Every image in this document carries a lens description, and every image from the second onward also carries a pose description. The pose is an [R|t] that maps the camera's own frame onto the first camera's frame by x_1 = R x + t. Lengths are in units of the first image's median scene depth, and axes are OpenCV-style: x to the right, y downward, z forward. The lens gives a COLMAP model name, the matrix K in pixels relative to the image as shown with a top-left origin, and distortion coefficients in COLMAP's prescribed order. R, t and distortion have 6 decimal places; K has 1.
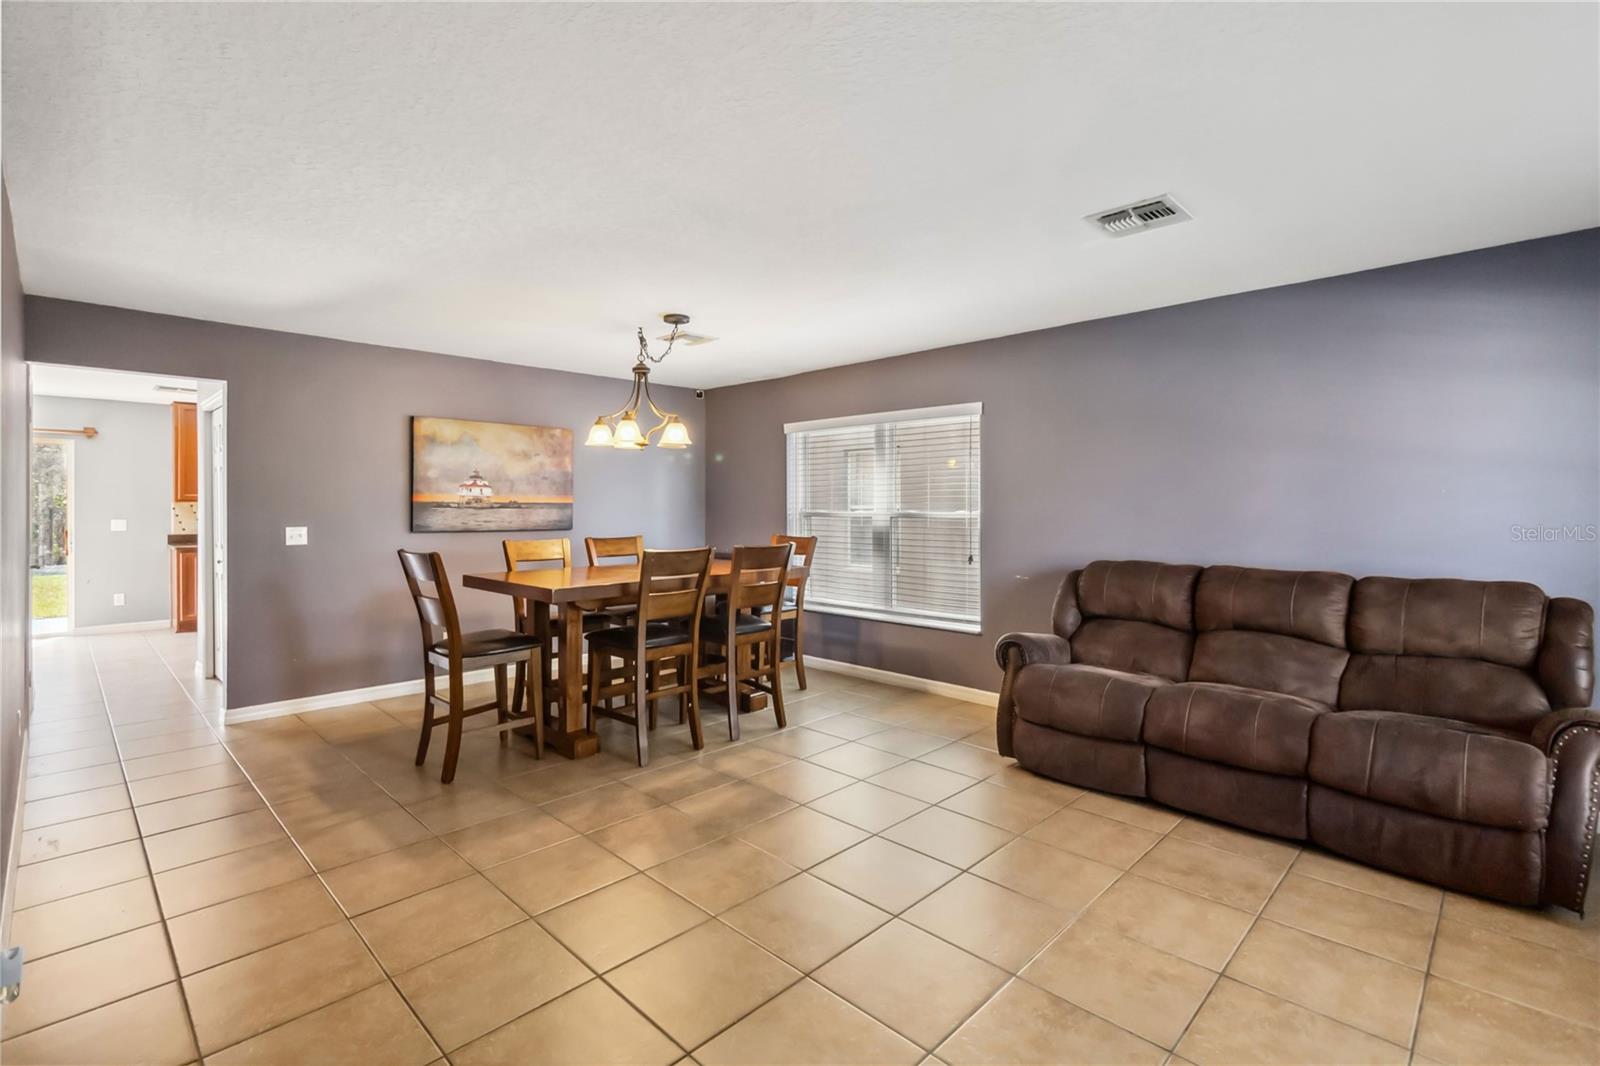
lens RADIAL K [[743.2, 0, 786.0], [0, 743.2, 503.0], [0, 0, 1]] dist [-0.002410, -0.000489]
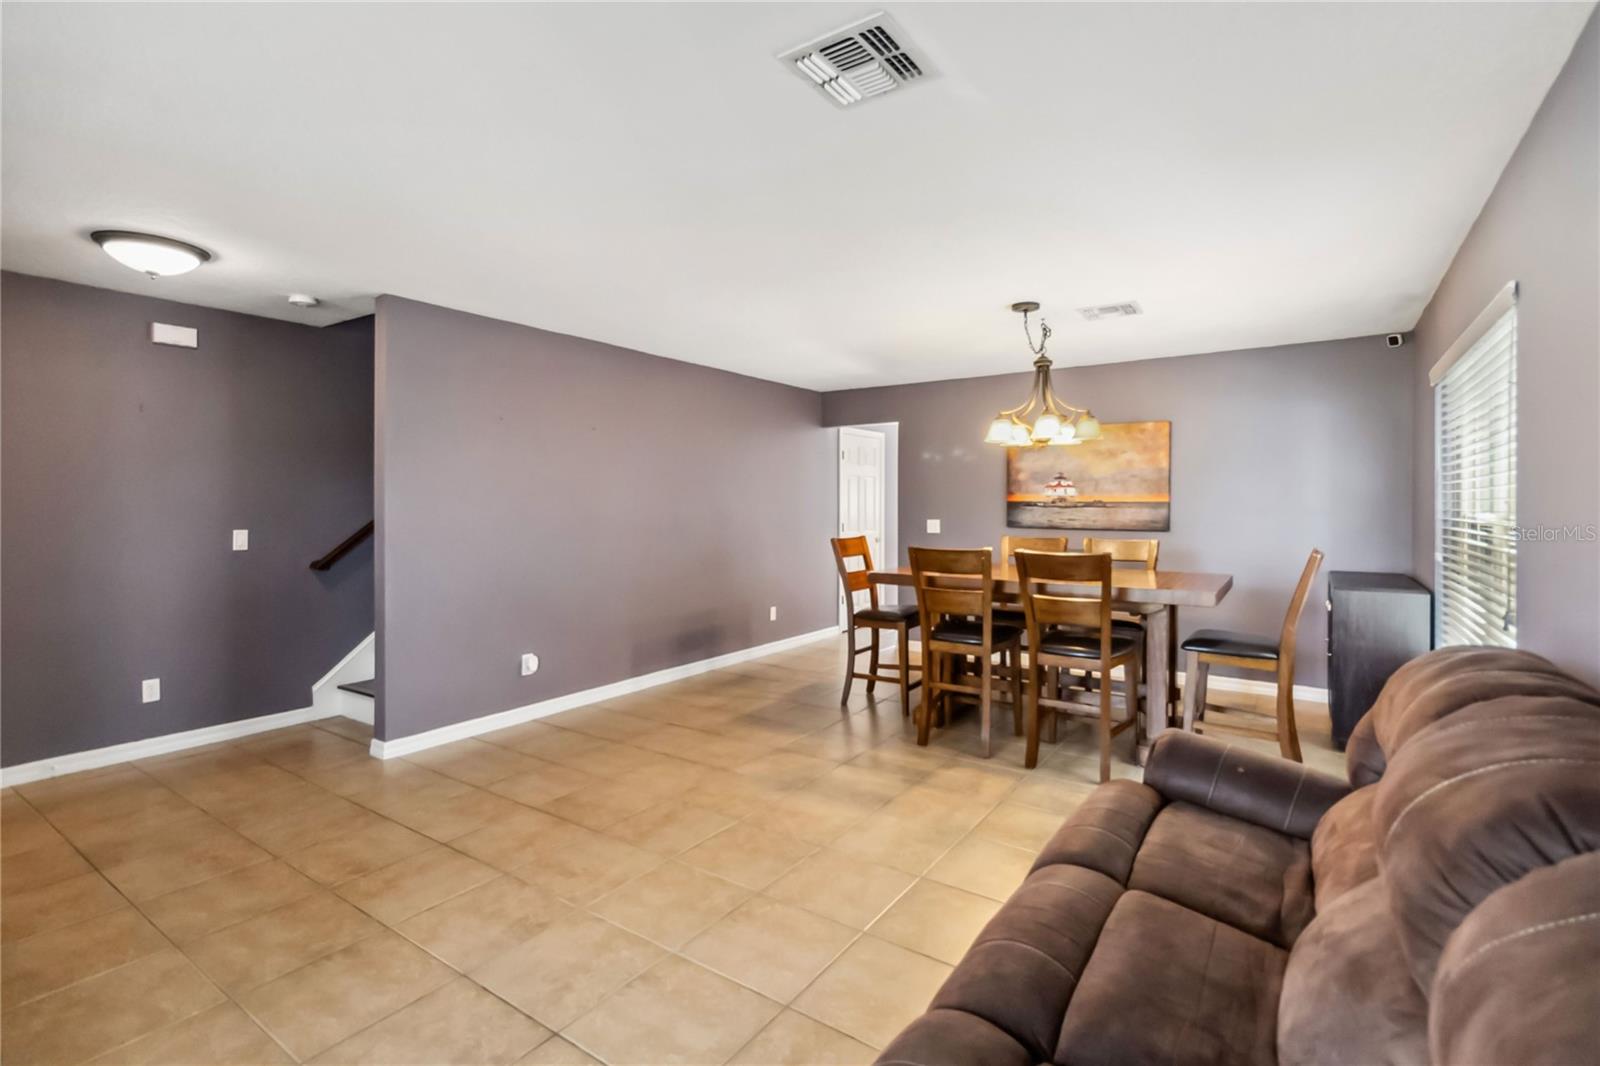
lens RADIAL K [[743.2, 0, 786.0], [0, 743.2, 503.0], [0, 0, 1]] dist [-0.002410, -0.000489]
pose [[0.167703, -0.001680, -0.985836, 0.576469], [-0.000229, 0.999998, -0.001743, 0.003131], [0.985838, 0.000518, 0.167703, 0.430399]]
